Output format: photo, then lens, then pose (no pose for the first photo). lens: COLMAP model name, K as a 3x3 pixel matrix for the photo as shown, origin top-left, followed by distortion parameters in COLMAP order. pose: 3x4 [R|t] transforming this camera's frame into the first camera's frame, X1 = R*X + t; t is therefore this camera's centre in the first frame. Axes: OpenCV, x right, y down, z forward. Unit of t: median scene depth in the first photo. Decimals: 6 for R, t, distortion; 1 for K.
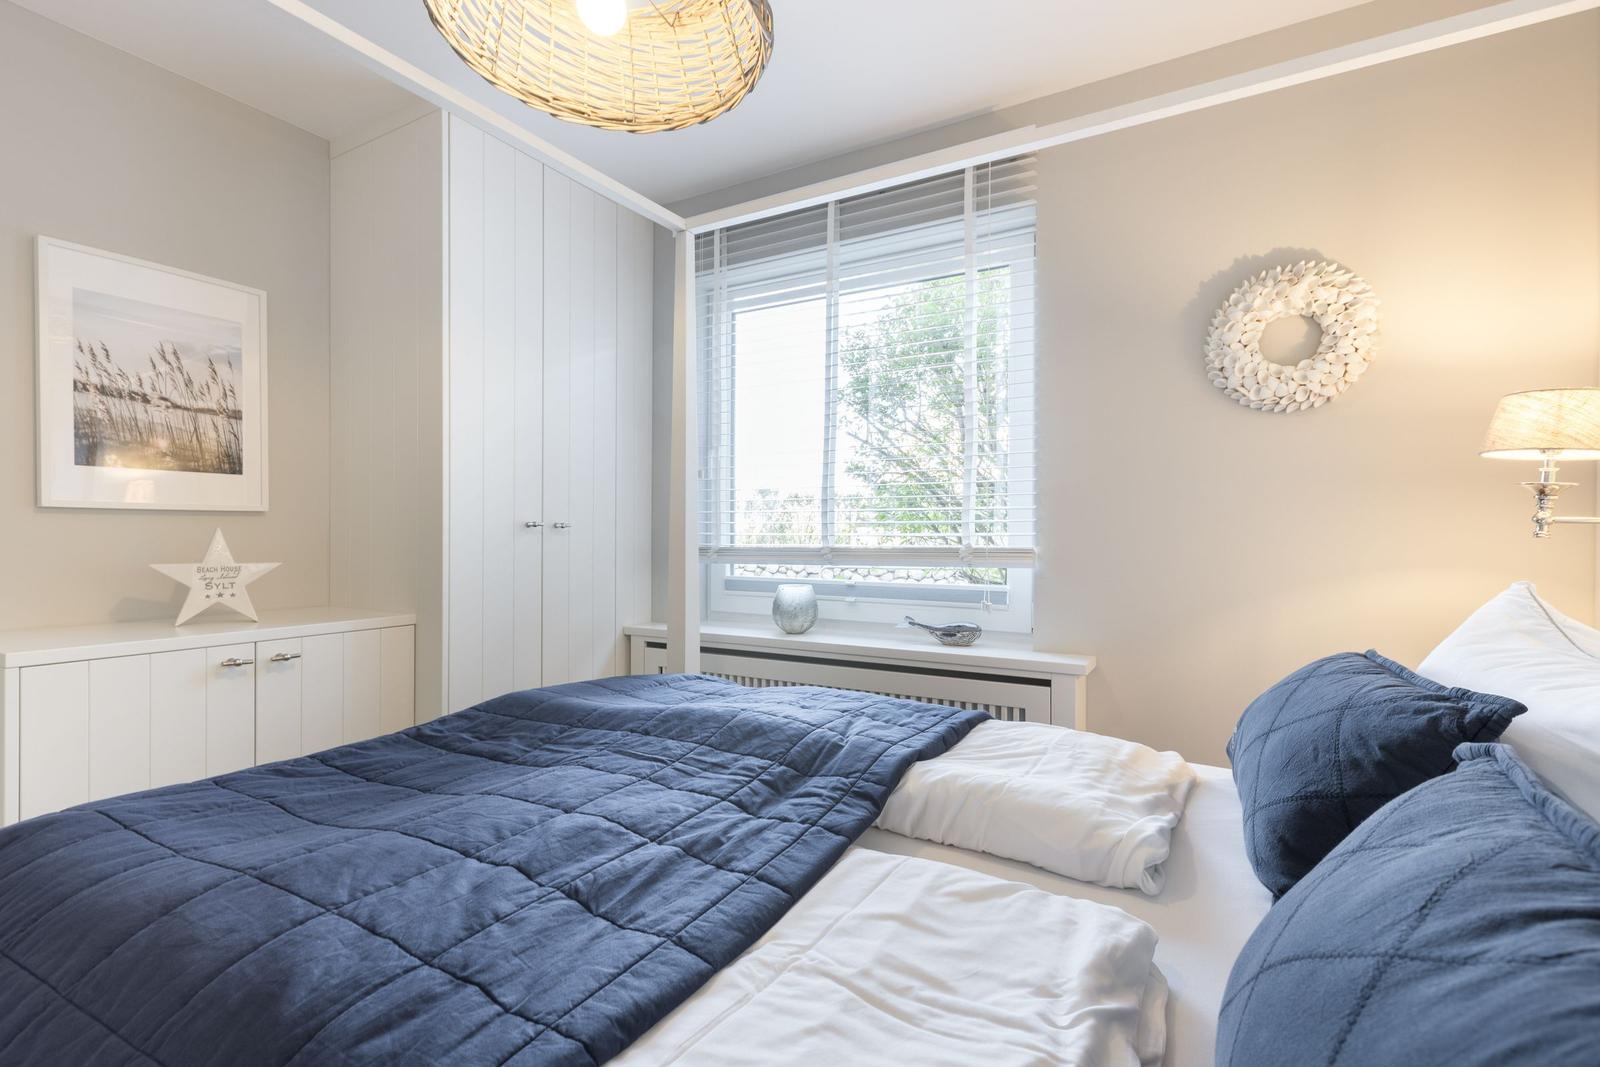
lens RADIAL K [[748.4, 0, 822.9], [0, 748.4, 538.2], [0, 0, 1]] dist [-0.002160, 0.000055]
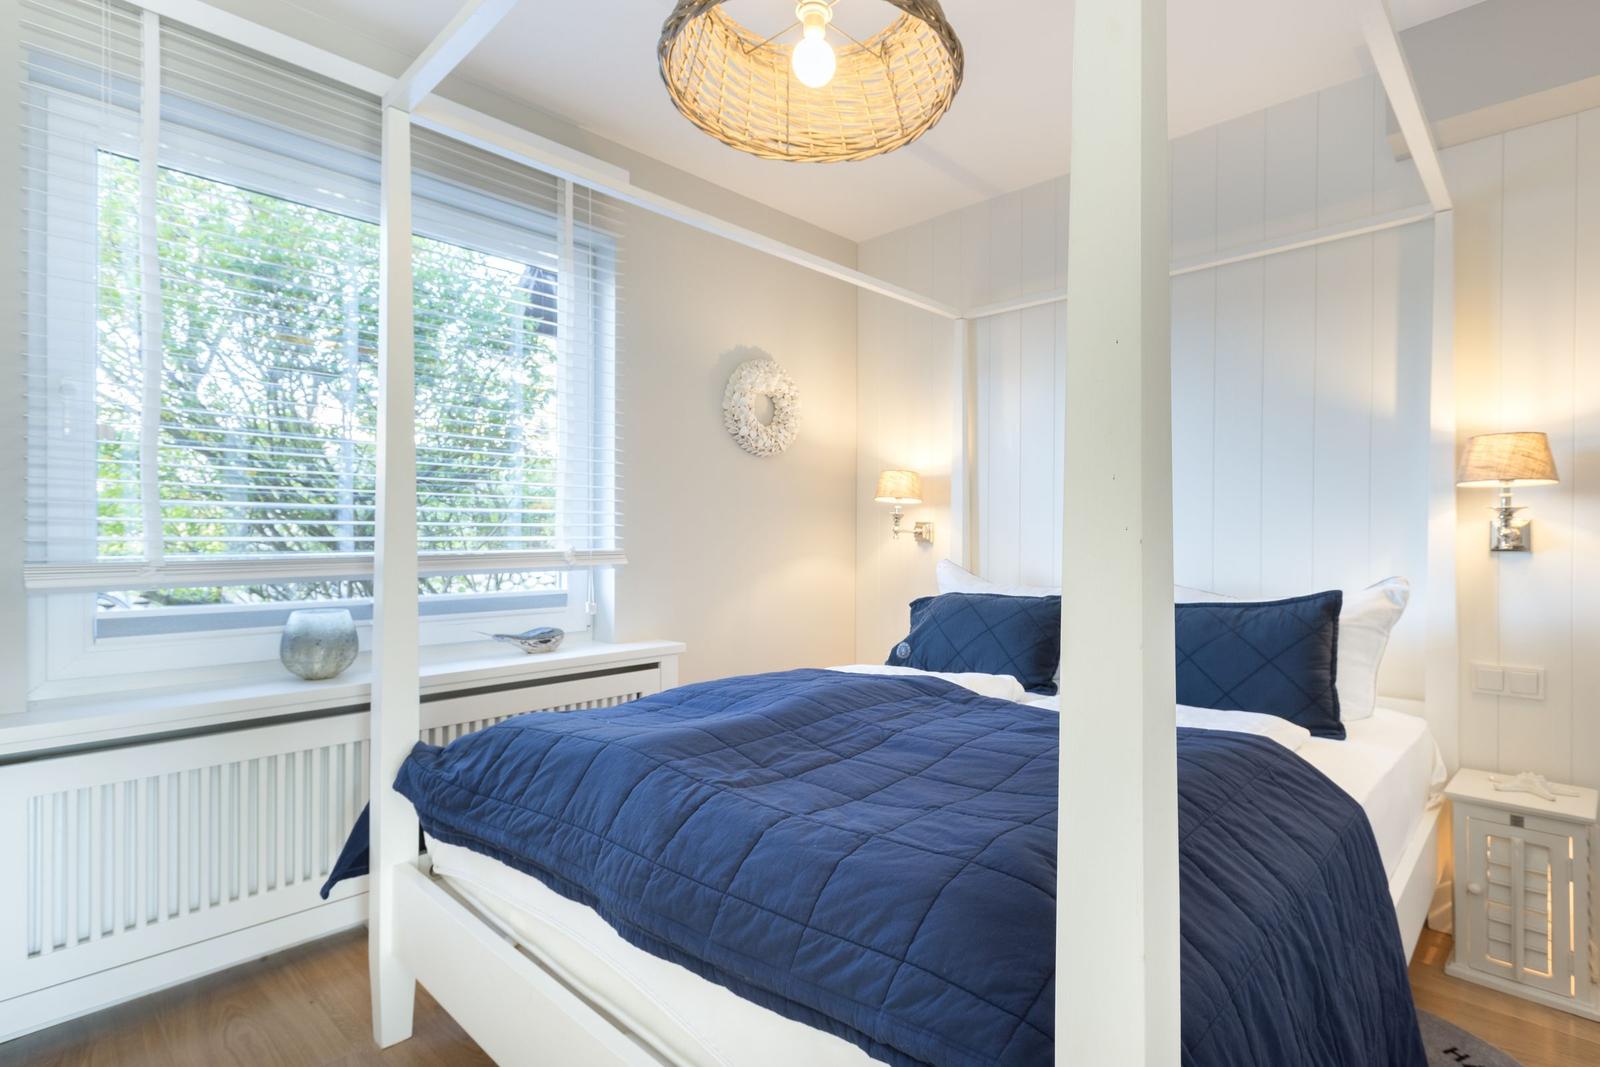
lens RADIAL K [[748.4, 0, 822.9], [0, 748.4, 538.2], [0, 0, 1]] dist [-0.002160, 0.000055]
pose [[0.261161, 0.001168, 0.965295, -0.760286], [0.005708, 0.999980, -0.002754, 0.000425], [-0.965278, 0.006229, 0.261149, 0.457255]]
